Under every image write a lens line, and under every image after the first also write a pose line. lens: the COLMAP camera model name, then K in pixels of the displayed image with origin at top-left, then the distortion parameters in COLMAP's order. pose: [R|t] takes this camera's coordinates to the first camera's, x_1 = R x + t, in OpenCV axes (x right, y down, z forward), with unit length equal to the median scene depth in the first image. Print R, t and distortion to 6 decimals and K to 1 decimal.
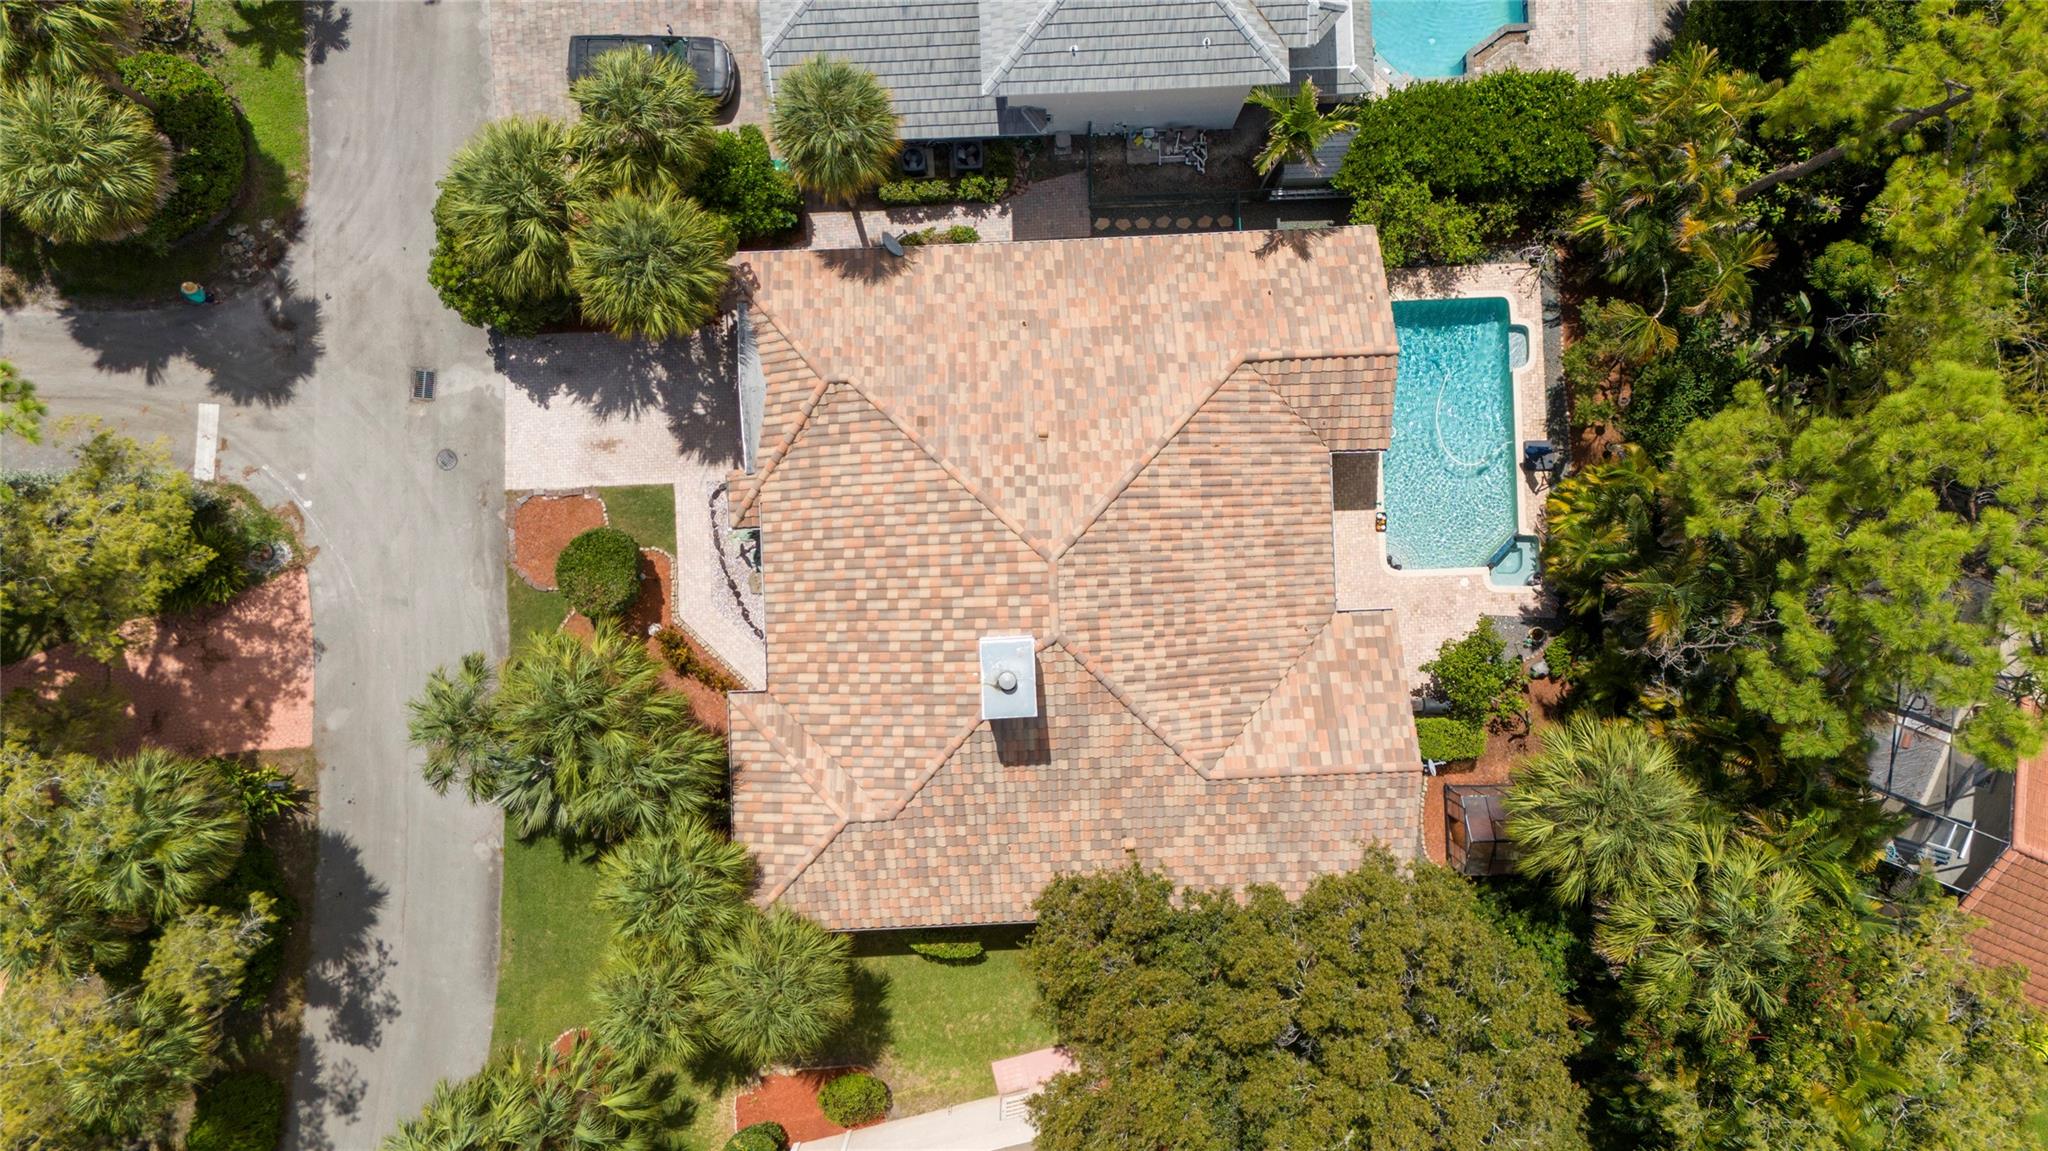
lens RADIAL K [[1508.4, 0, 1021.1], [0, 1508.4, 579.8], [0, 0, 1]] dist [0.038660, -0.021866]
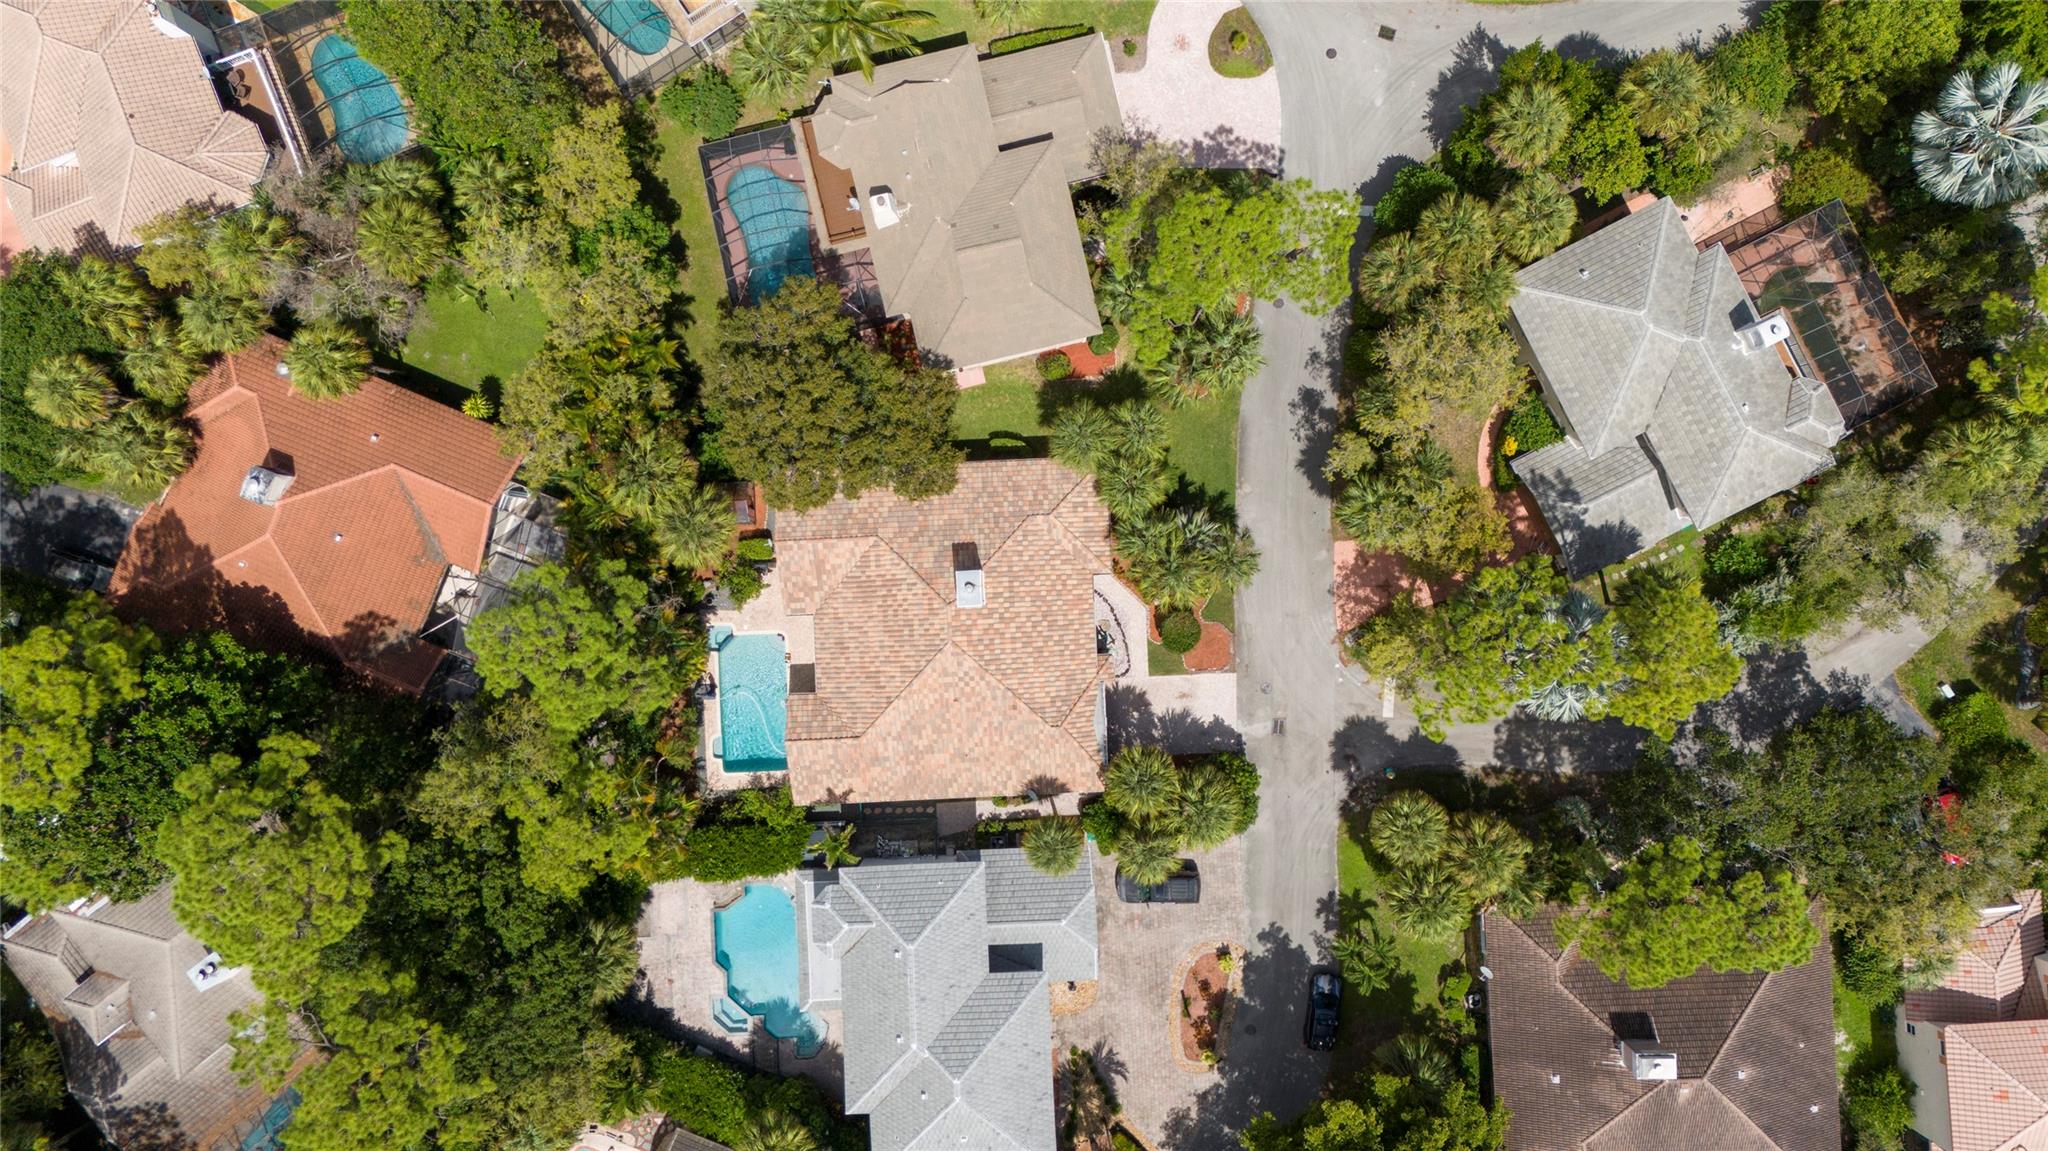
lens RADIAL K [[1508.4, 0, 1030.1], [0, 1508.4, 562.4], [0, 0, 1]] dist [0.038660, -0.021866]
pose [[-0.999950, 0.003101, 0.009502, -0.097821], [-0.003048, -0.999980, 0.005498, 0.075726], [0.009519, 0.005469, 0.999940, -0.981215]]
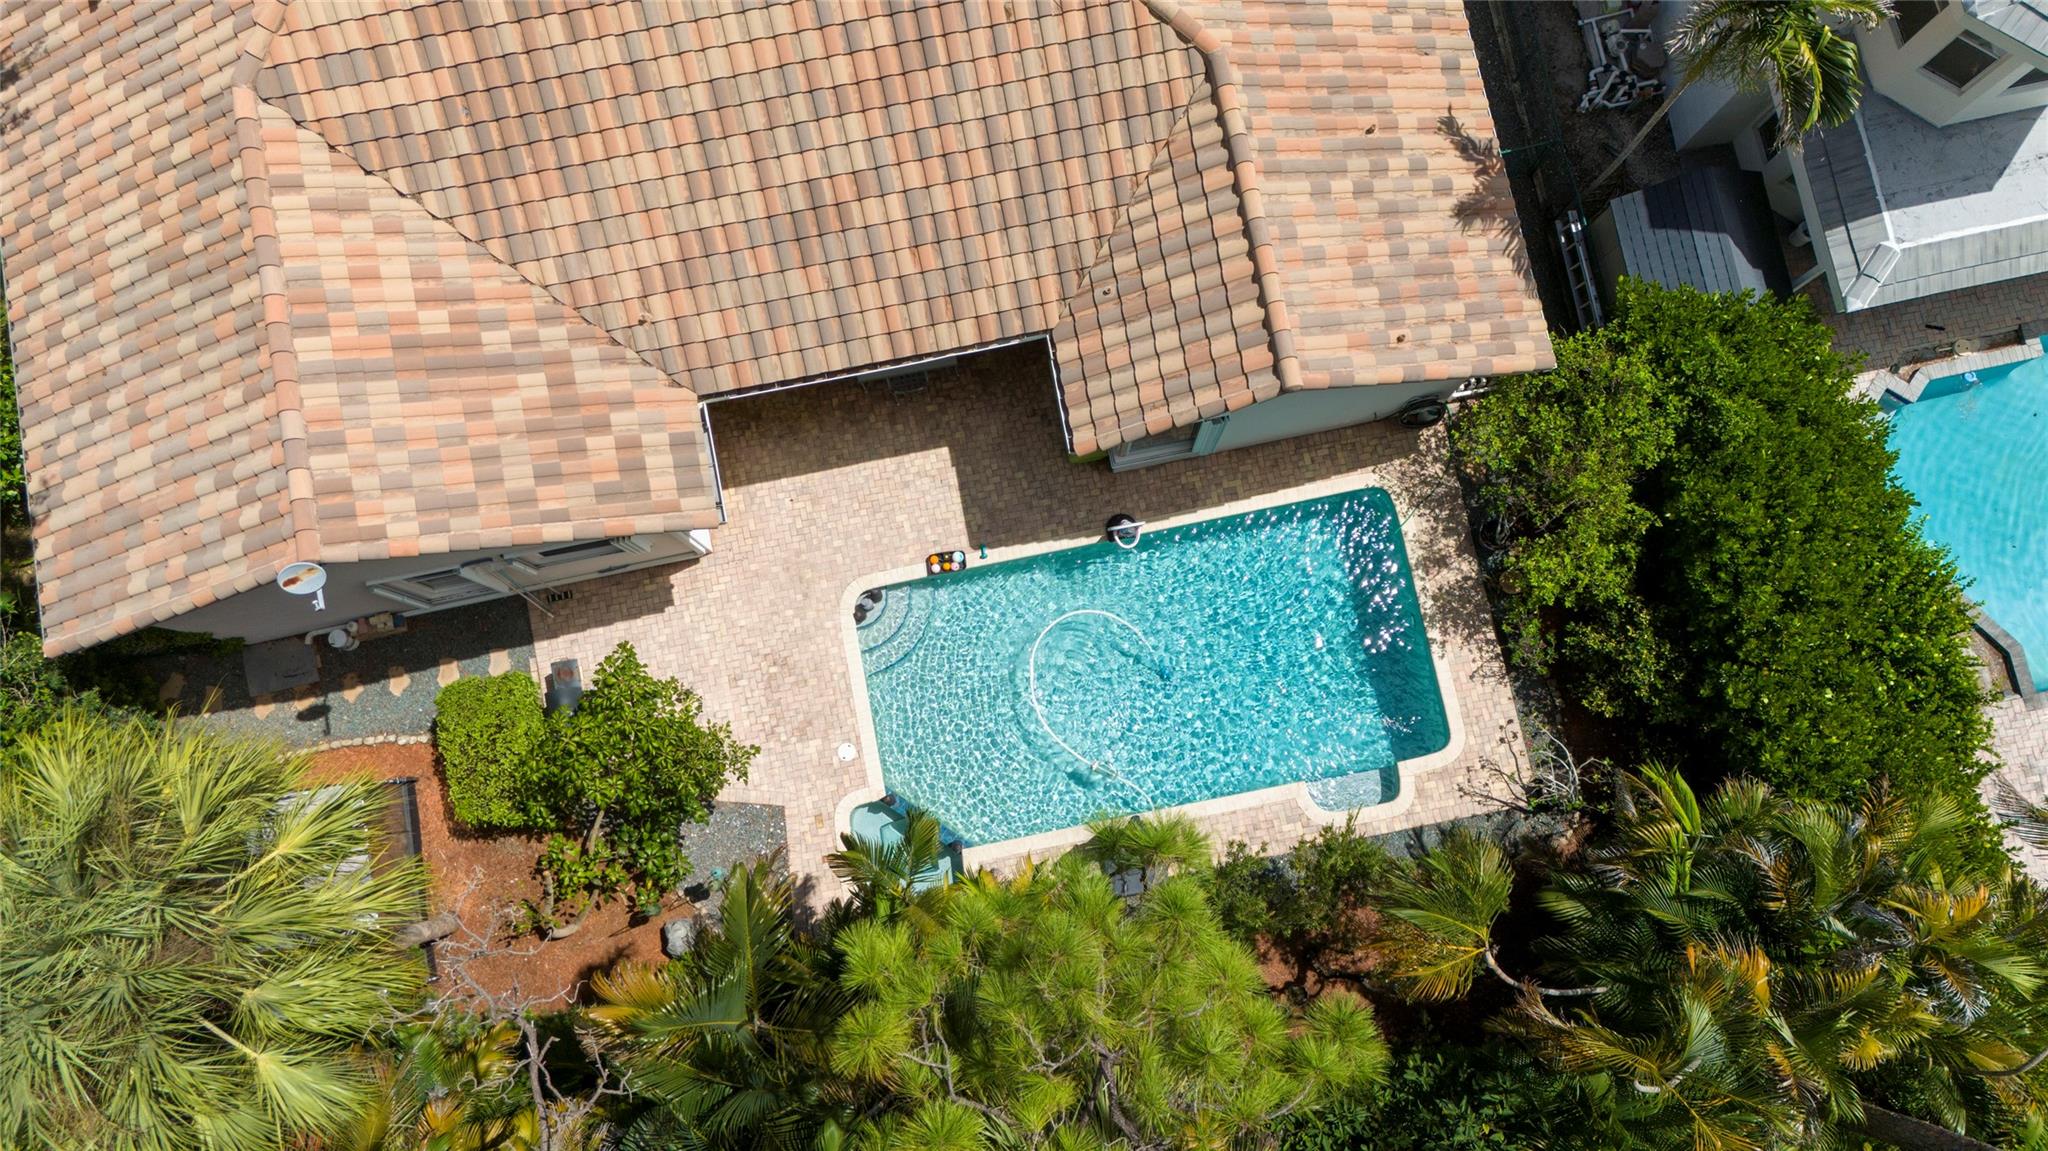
lens RADIAL K [[1508.4, 0, 1027.8], [0, 1508.4, 573.0], [0, 0, 1]] dist [0.038660, -0.021866]
pose [[0.158529, 0.977316, -0.140435, 0.322615], [-0.987353, 0.157098, -0.021293, -0.054892], [0.001252, 0.142035, 0.989861, 0.537226]]
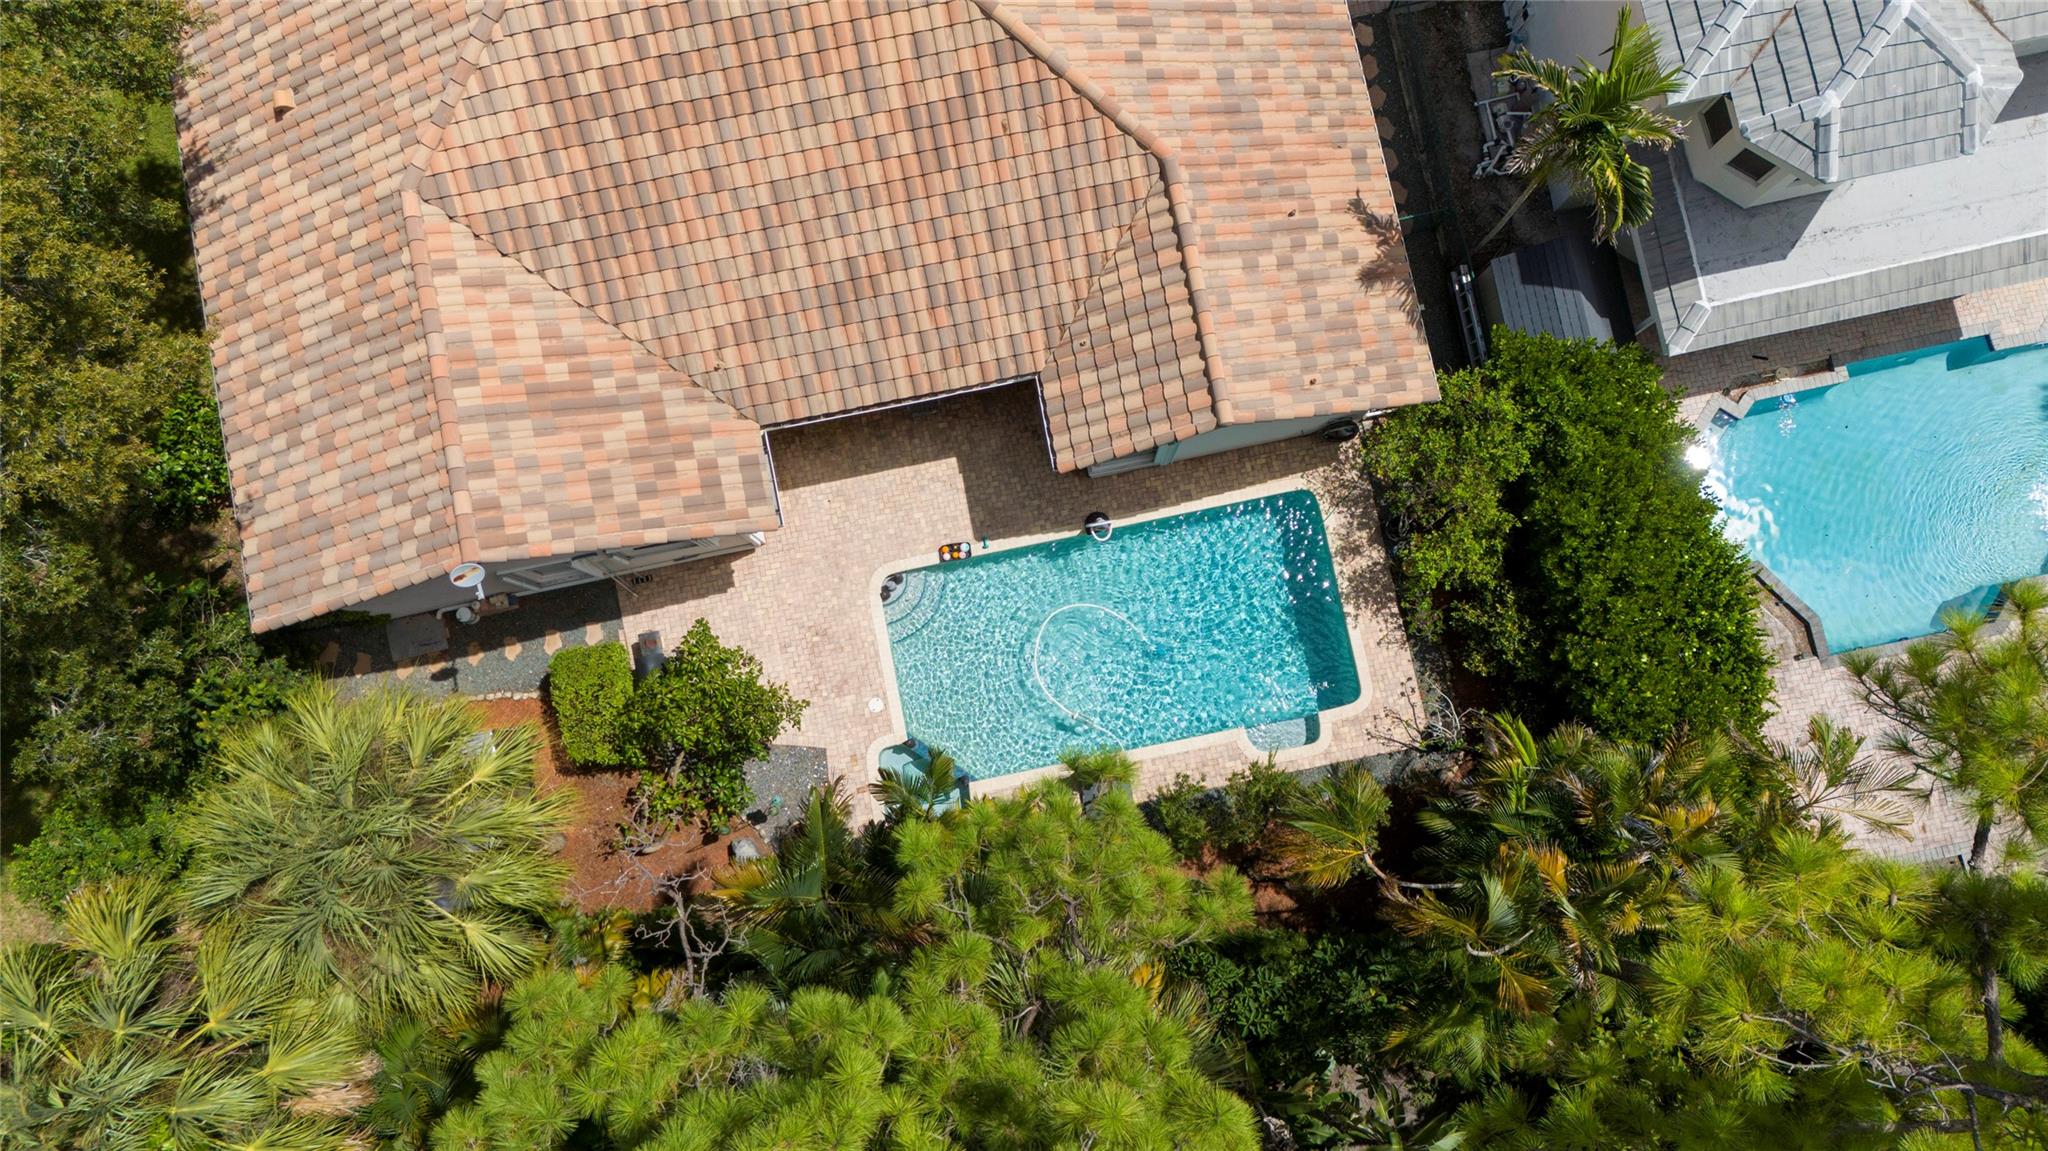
lens RADIAL K [[1508.4, 0, 1031.4], [0, 1508.4, 579.8], [0, 0, 1]] dist [0.038660, -0.021866]
pose [[0.160803, 0.981782, -0.101230, 0.323383], [-0.986981, 0.159608, -0.019844, -0.056063], [-0.003325, 0.103103, 0.994665, 0.420466]]
